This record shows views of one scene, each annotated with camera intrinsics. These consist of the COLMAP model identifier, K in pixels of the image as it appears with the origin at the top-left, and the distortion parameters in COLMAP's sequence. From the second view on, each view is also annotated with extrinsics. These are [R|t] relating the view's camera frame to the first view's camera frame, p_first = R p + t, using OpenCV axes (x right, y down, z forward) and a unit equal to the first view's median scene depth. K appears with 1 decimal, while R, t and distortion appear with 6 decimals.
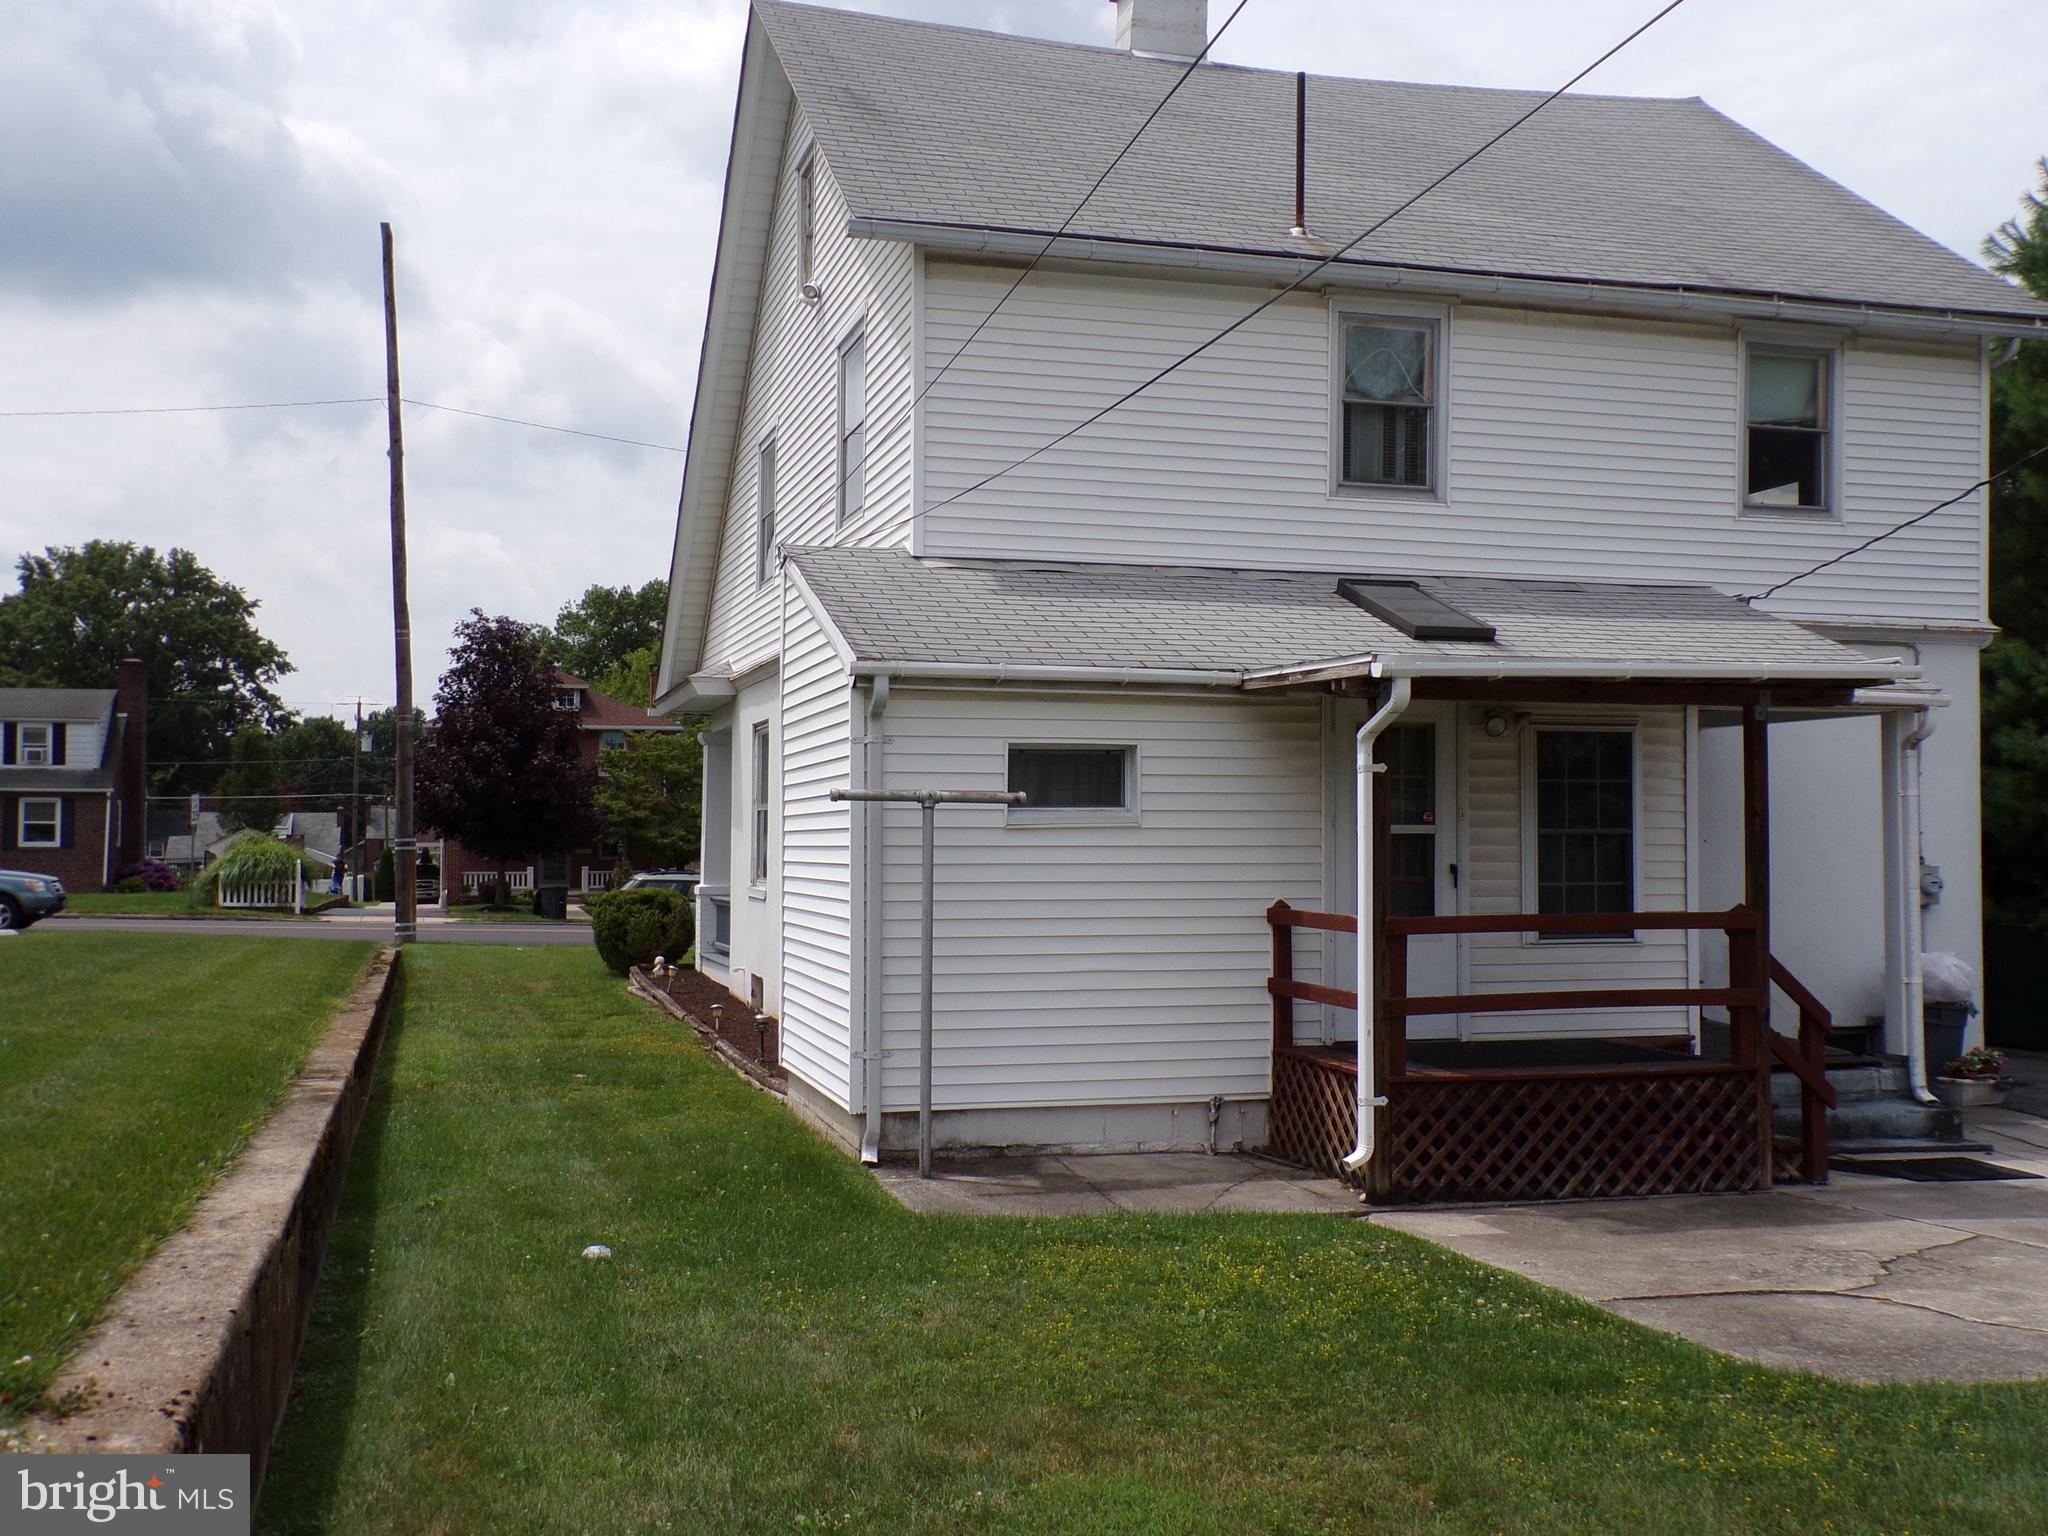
lens RADIAL K [[1997.2, 0, 1024.0], [0, 1997.2, 768.0], [0, 0, 1]] dist [0.018479, 0.023223]
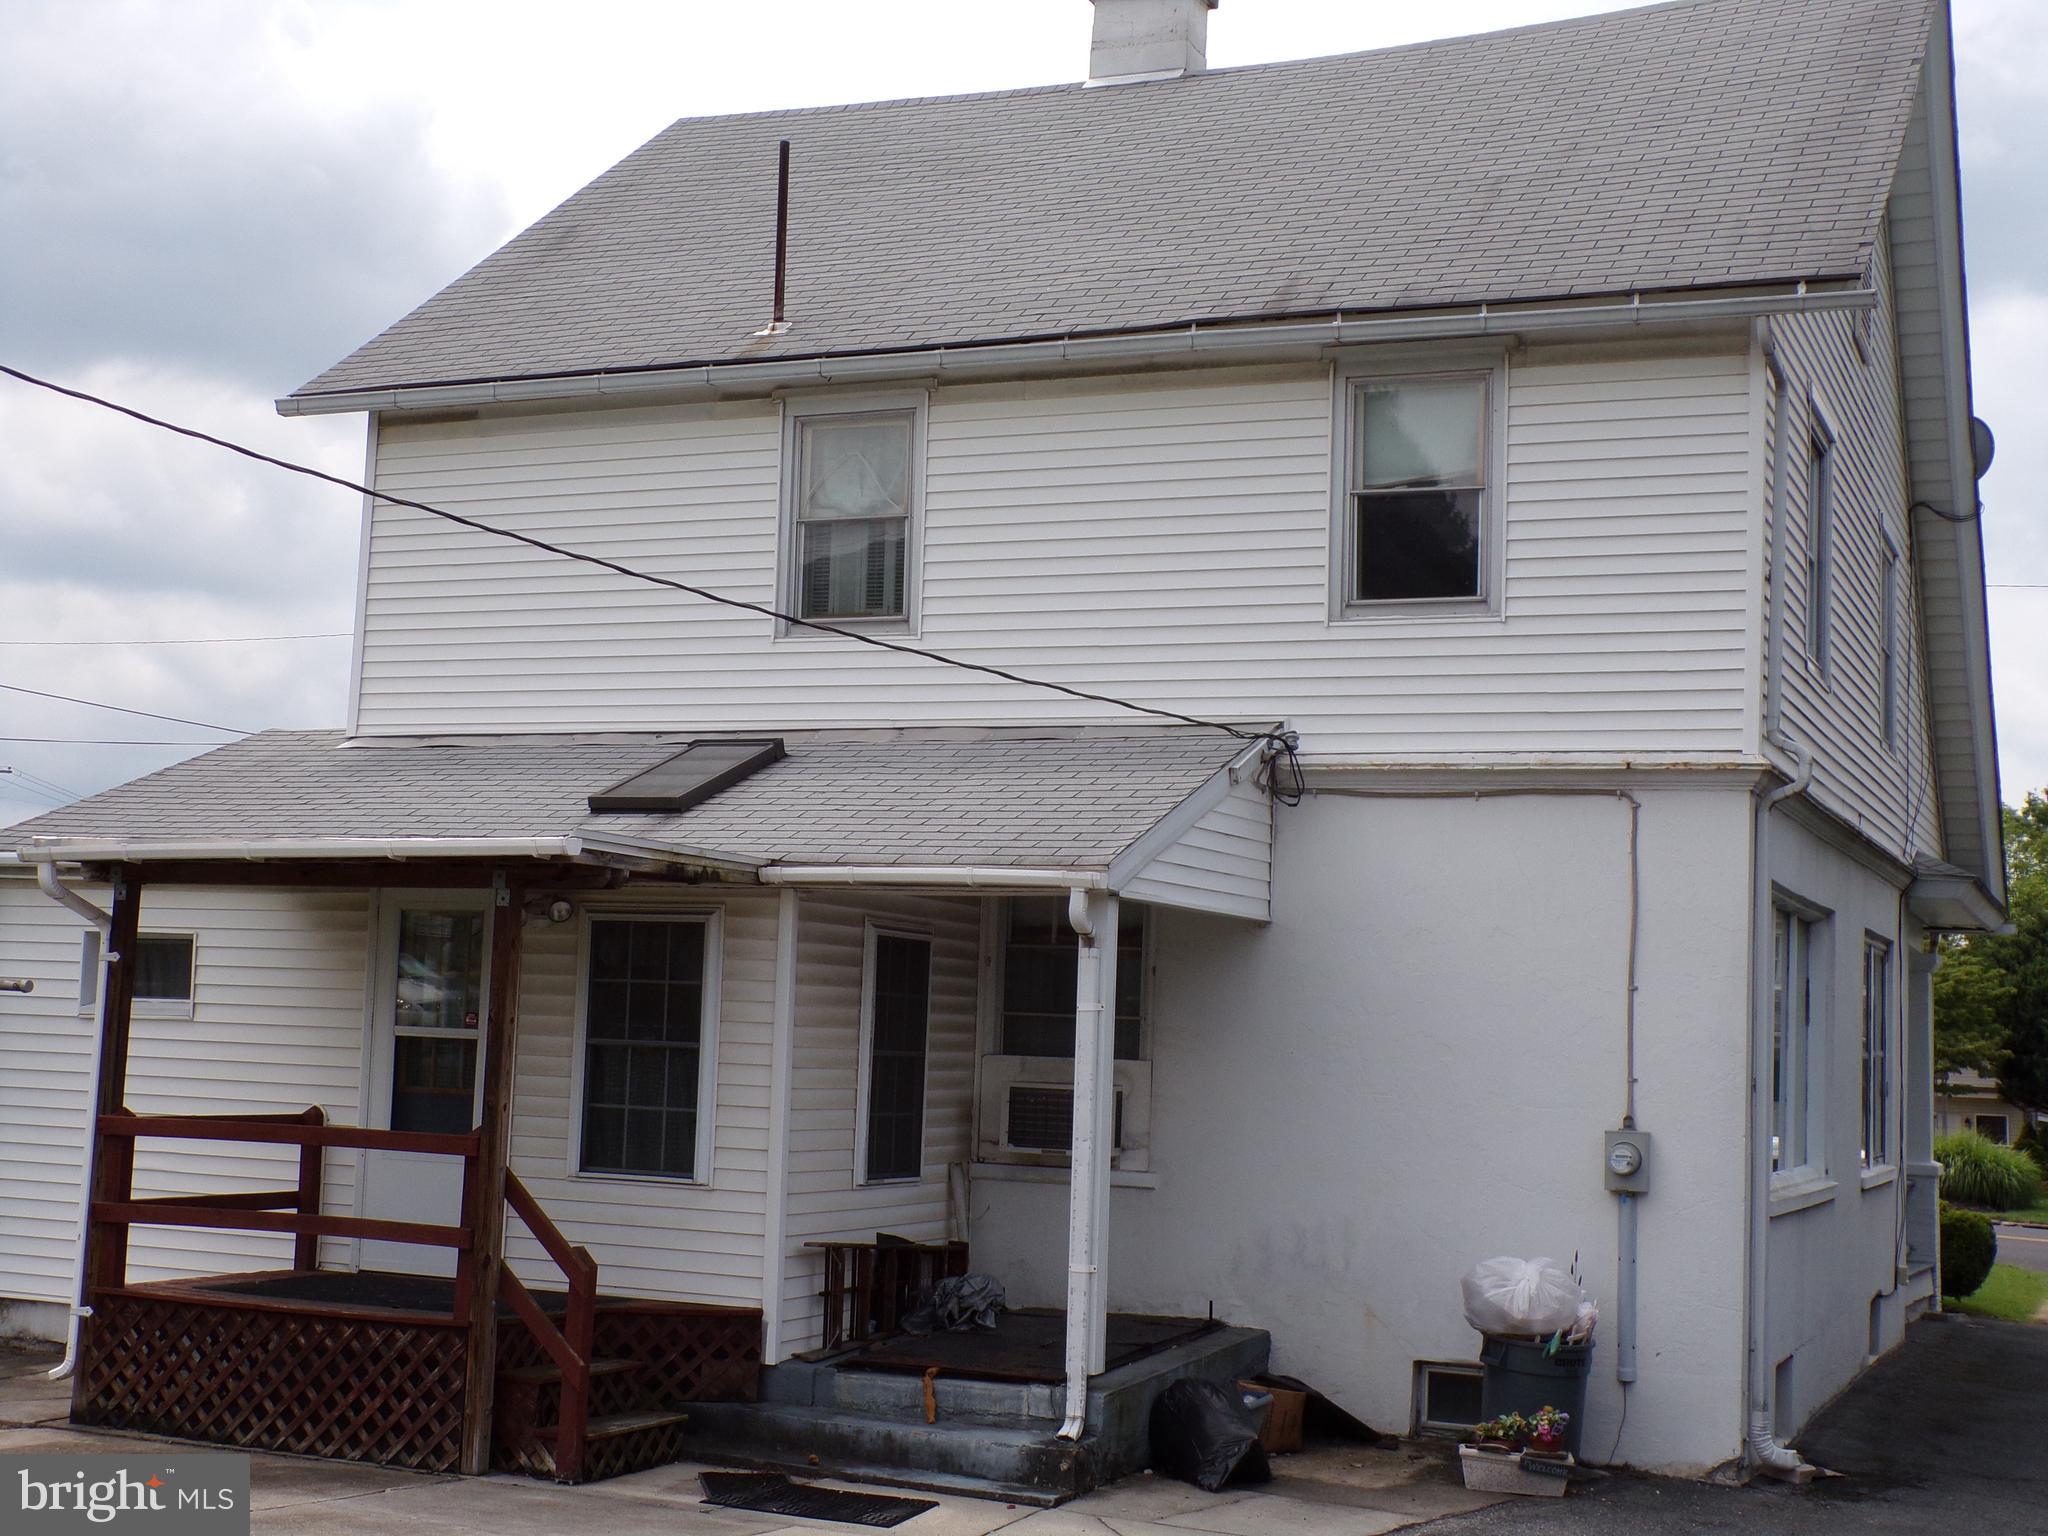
lens RADIAL K [[2751.5, 0, 929.7], [0, 2751.5, 770.2], [0, 0, 1]] dist [-0.081695, 0.471668]
pose [[0.757656, -0.035939, -0.651664, 1.113704], [-0.016015, 0.997158, -0.073612, 0.000999], [0.652457, 0.066209, 0.754928, 0.222604]]
